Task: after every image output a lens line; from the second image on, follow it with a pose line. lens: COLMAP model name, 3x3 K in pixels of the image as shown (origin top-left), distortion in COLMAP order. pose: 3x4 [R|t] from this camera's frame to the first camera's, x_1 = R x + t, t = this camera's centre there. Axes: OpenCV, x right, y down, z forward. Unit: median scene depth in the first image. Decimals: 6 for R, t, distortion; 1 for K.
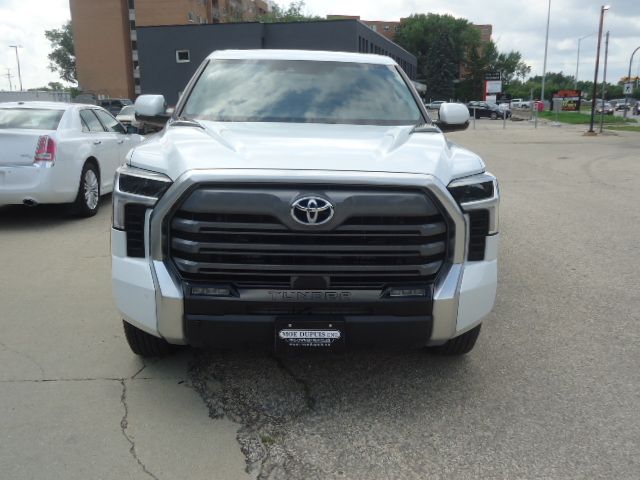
lens RADIAL K [[602.4, 0, 320.5], [0, 602.4, 239.5], [0, 0, 1]] dist [0.045756, 0.000000]
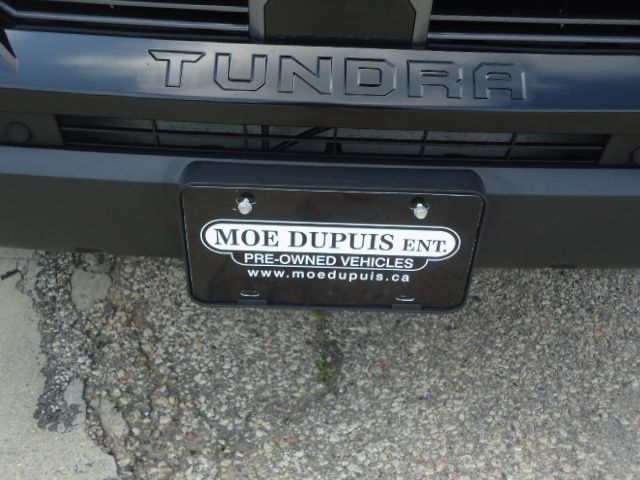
lens RADIAL K [[602.4, 0, 321.7], [0, 602.4, 238.0], [0, 0, 1]] dist [0.045756, 0.000000]
pose [[0.998491, 0.043137, -0.033983, -0.012013], [-0.026870, 0.923468, 0.382734, 0.060085], [0.047892, -0.381244, 0.923233, 0.725304]]
